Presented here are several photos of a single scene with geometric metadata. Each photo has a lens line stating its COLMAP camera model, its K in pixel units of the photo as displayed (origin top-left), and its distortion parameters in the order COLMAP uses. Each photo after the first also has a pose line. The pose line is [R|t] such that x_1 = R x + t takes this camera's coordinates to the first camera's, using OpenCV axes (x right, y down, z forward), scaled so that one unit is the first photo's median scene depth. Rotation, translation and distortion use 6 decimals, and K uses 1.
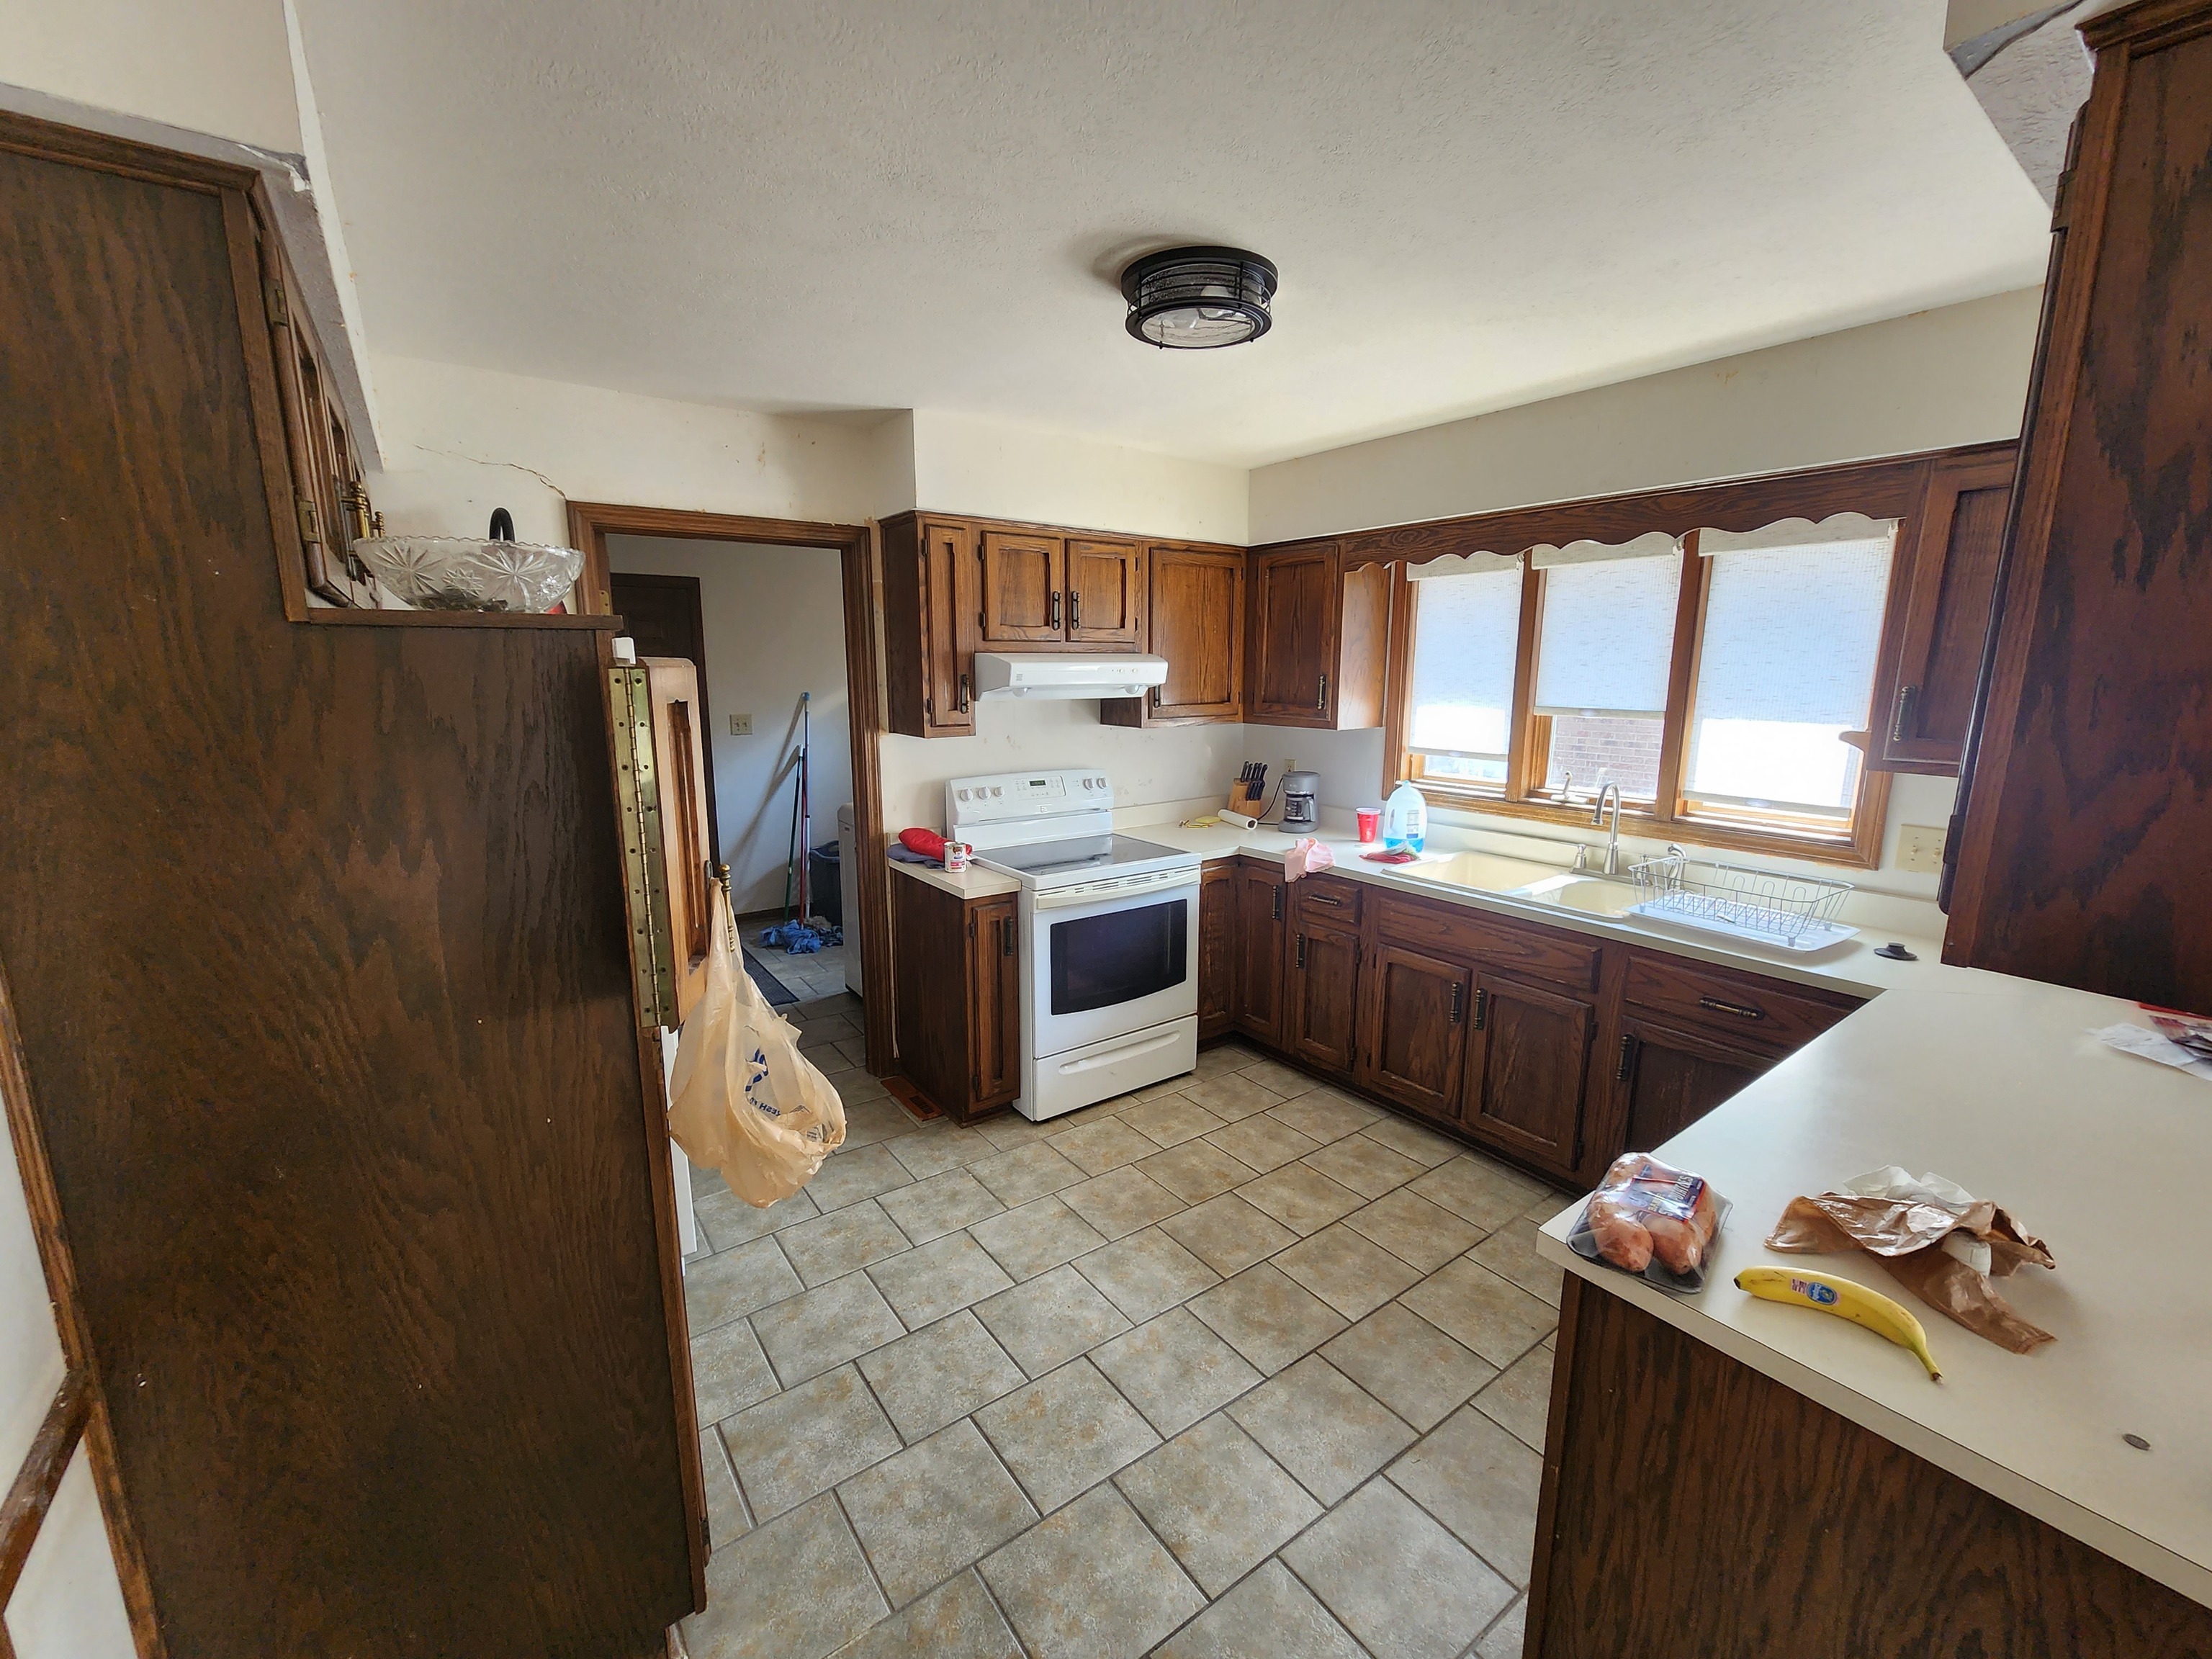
lens RADIAL K [[893.6, 0, 1065.8], [0, 893.6, 832.2], [0, 0, 1]] dist [-0.002117, -0.000033]
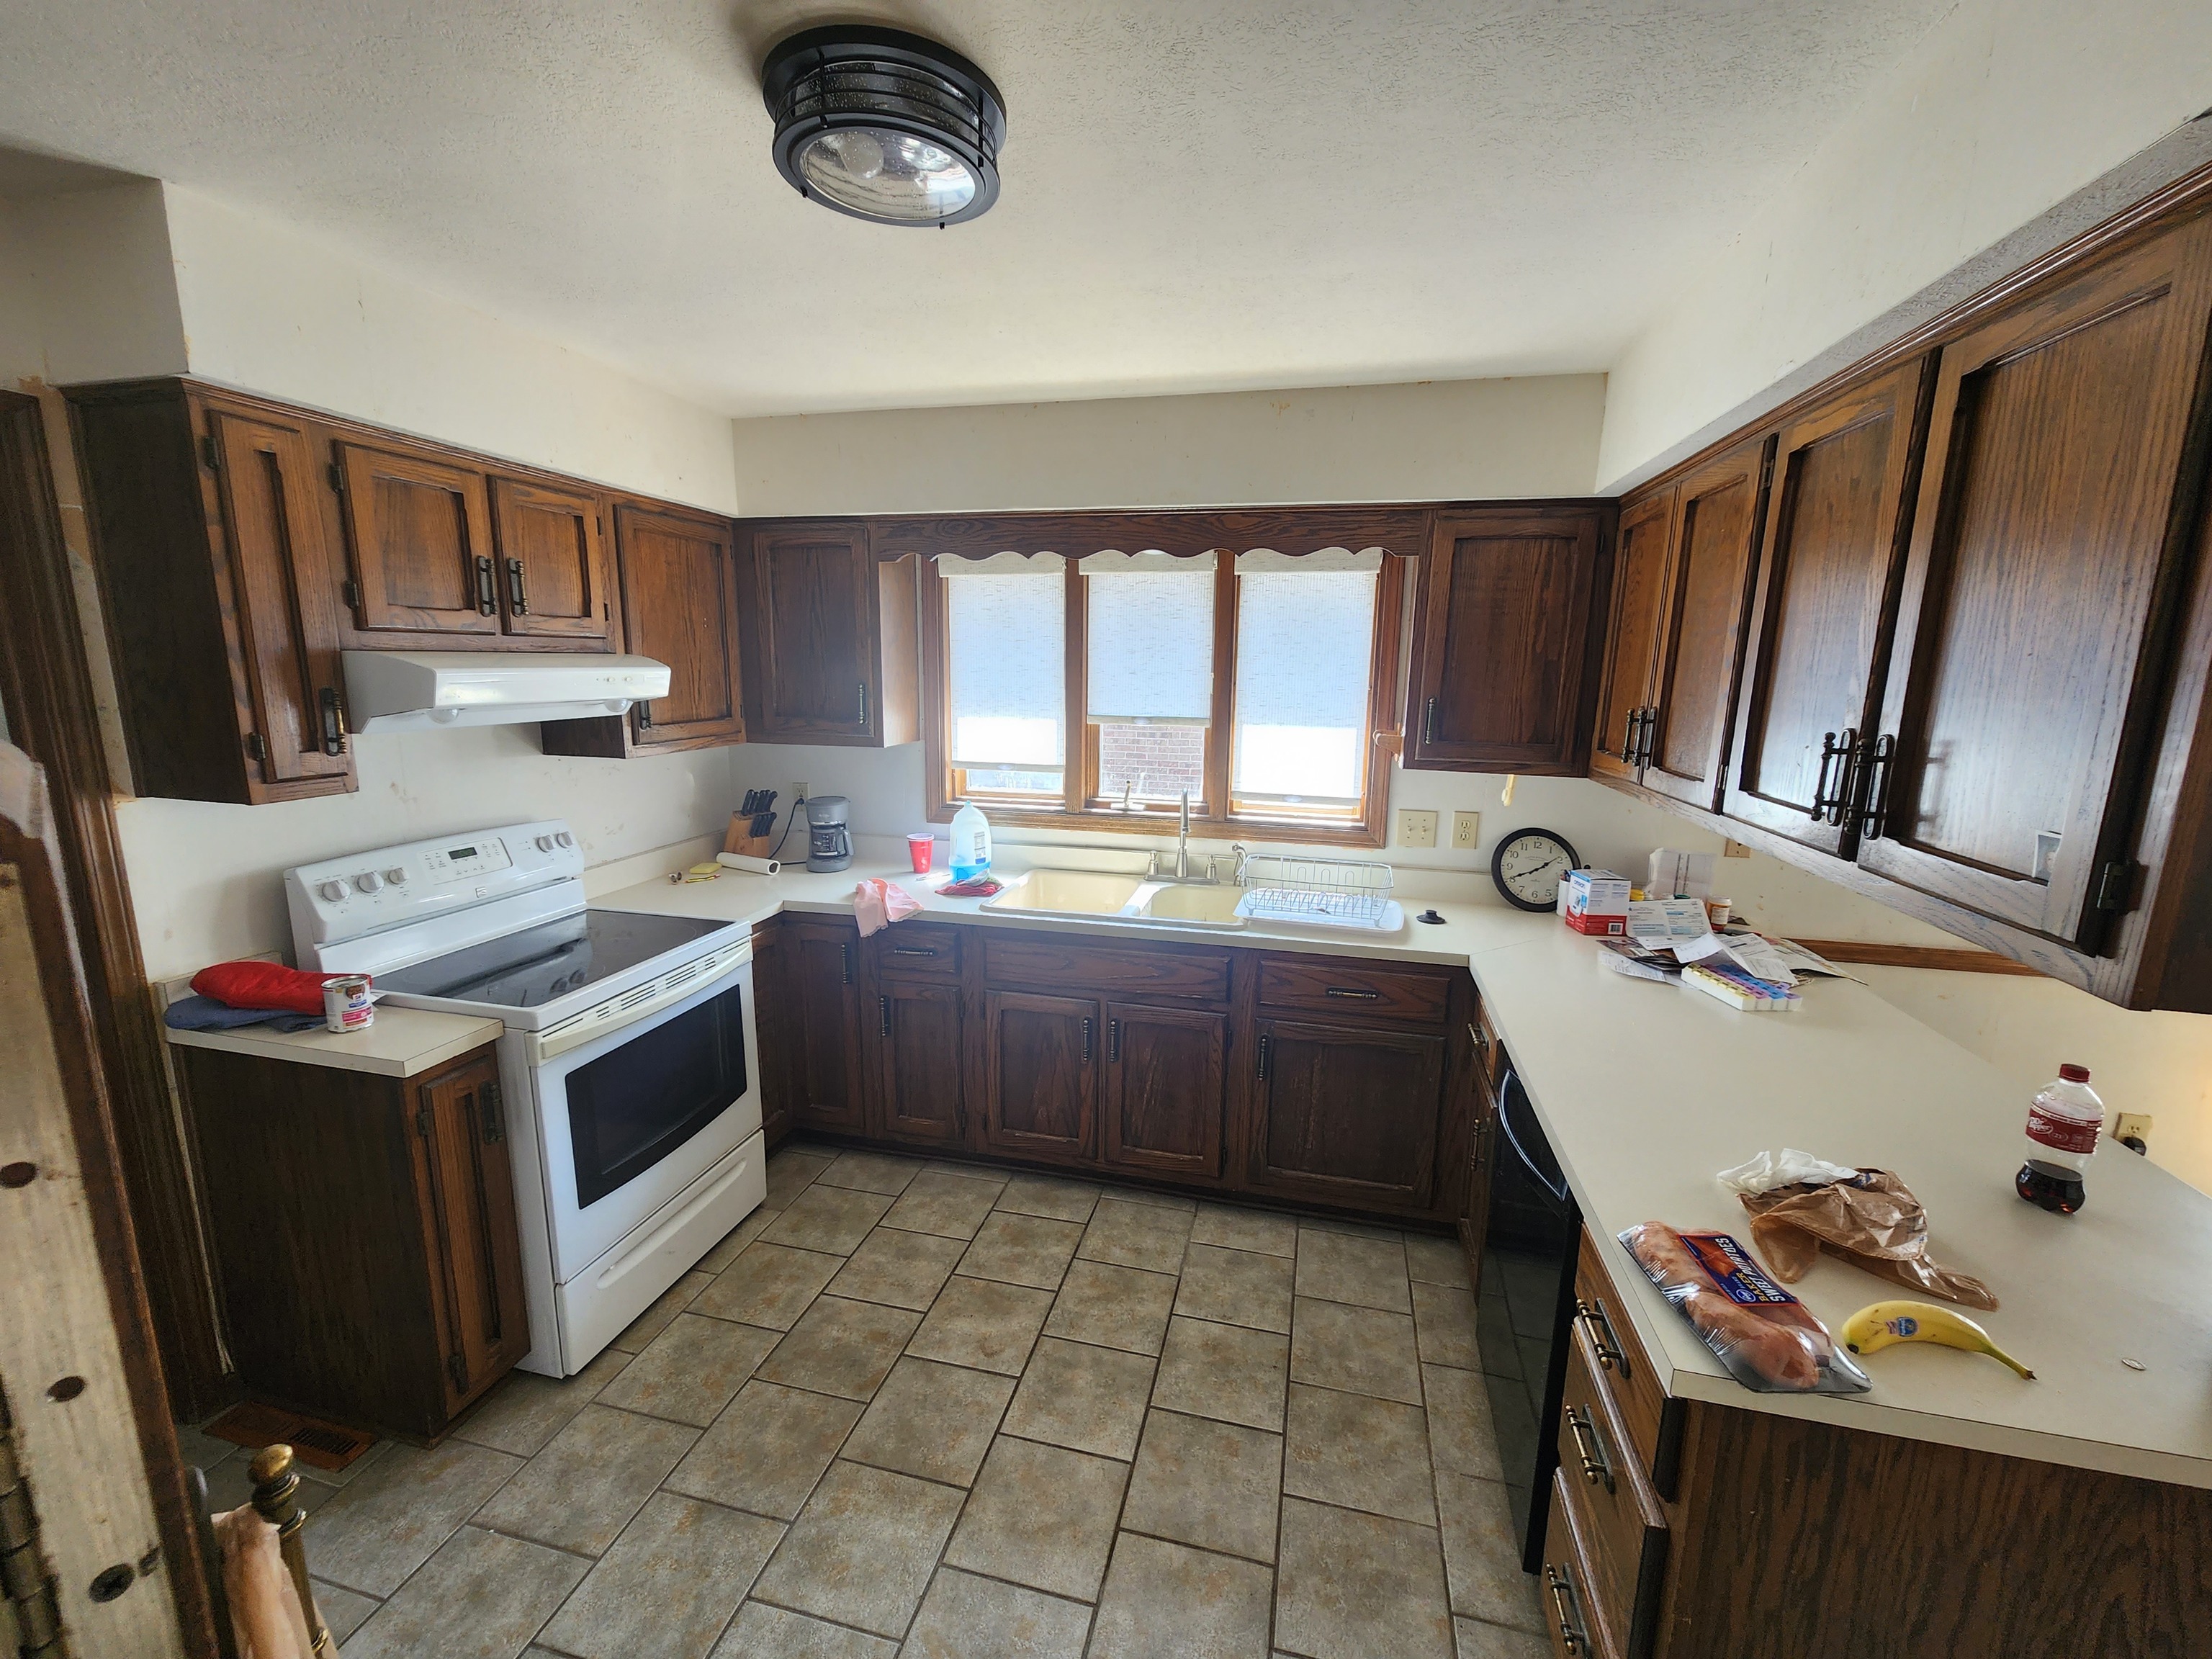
lens RADIAL K [[918.9, 0, 1096.3], [0, 918.9, 833.9], [0, 0, 1]] dist [-0.002968, -0.000312]
pose [[0.751246, -0.111967, 0.650455, -0.137579], [0.109966, 0.992965, 0.043920, -0.055585], [-0.650797, 0.038533, 0.758274, 0.236936]]
